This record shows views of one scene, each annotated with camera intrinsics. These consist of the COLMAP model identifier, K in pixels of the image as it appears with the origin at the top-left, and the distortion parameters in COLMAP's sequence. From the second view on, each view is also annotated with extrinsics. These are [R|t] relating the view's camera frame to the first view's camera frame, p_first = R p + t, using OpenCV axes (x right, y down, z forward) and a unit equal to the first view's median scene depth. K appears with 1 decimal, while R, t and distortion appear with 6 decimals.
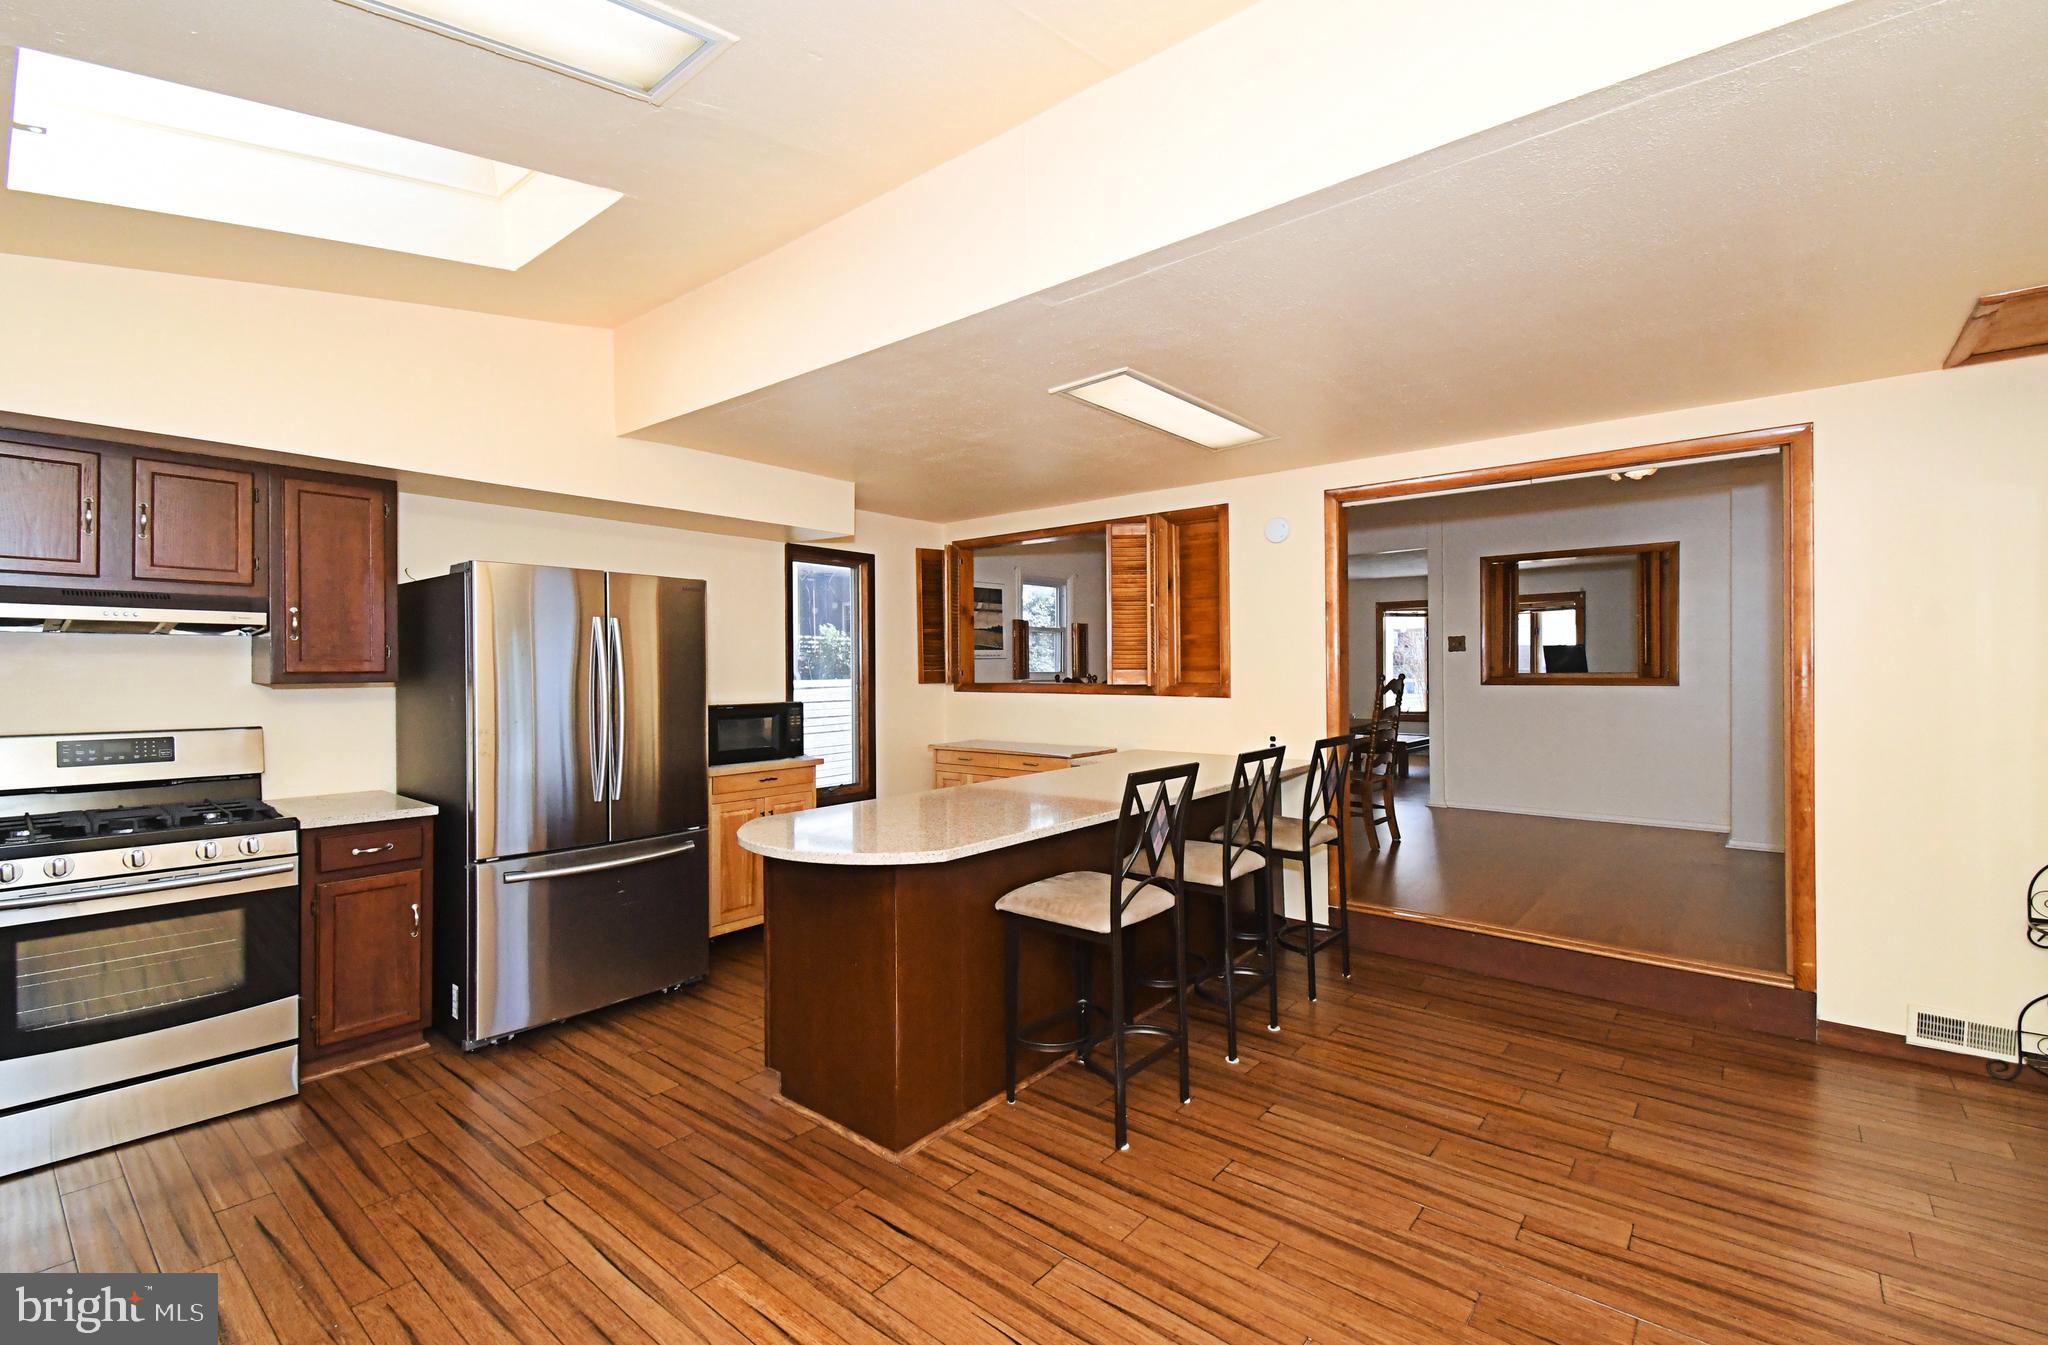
lens RADIAL K [[892.0, 0, 1022.5], [0, 892.0, 667.6], [0, 0, 1]] dist [0.014645, -0.006313]
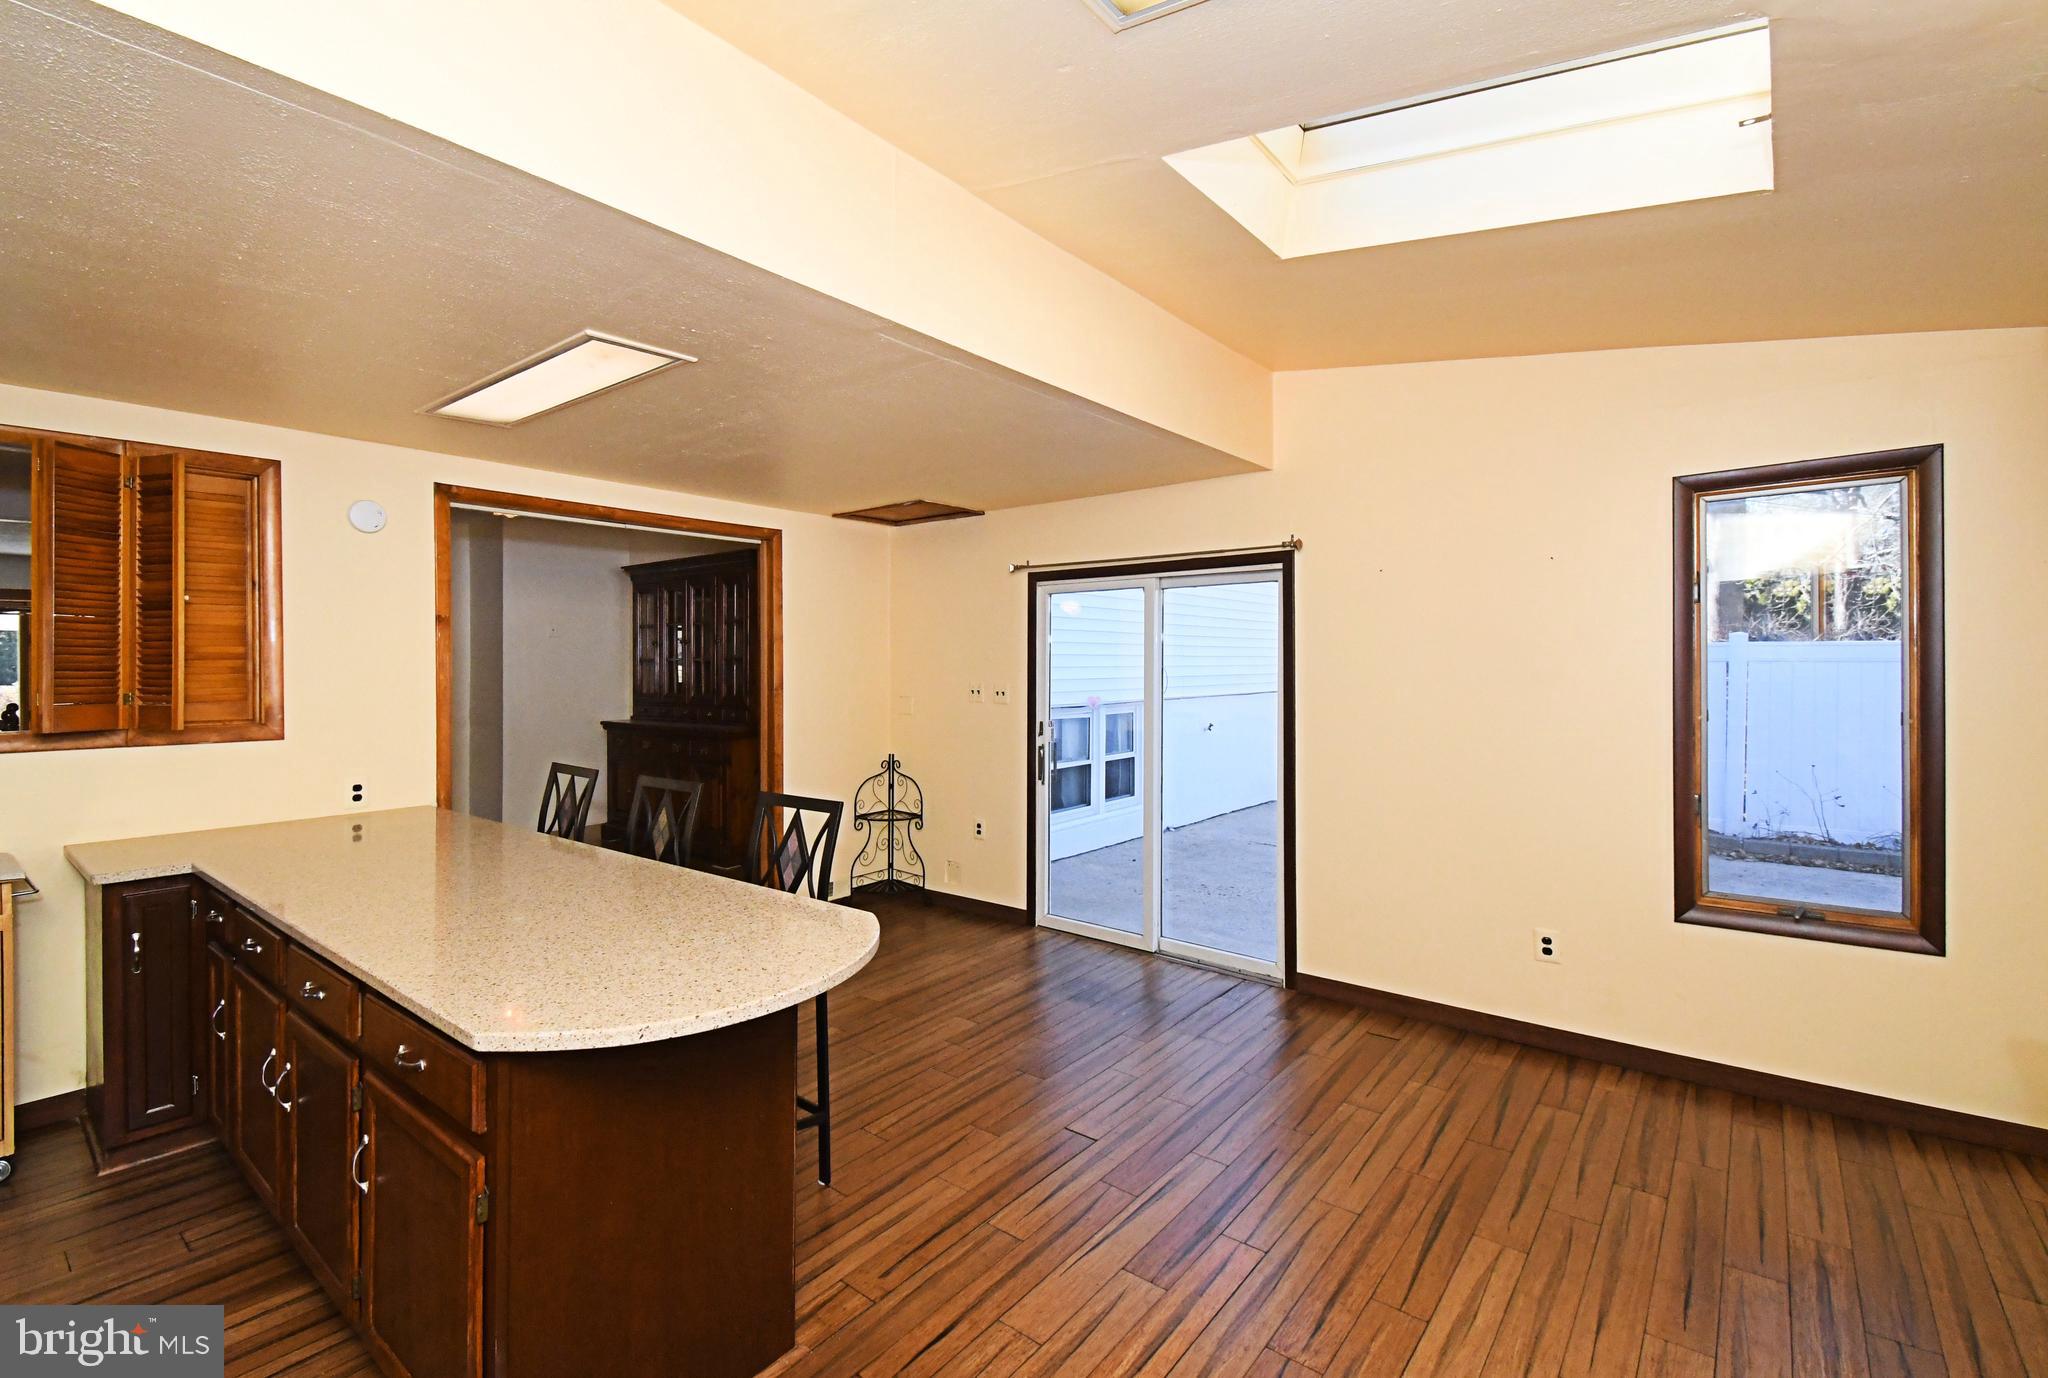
lens RADIAL K [[898.7, 0, 997.2], [0, 898.7, 666.5], [0, 0, 1]] dist [0.011382, -0.007450]
pose [[-0.009614, -0.000491, 0.999954, -0.989993], [0.000784, 1.000000, 0.000499, -0.045546], [-0.999953, 0.000789, -0.009614, 0.898688]]
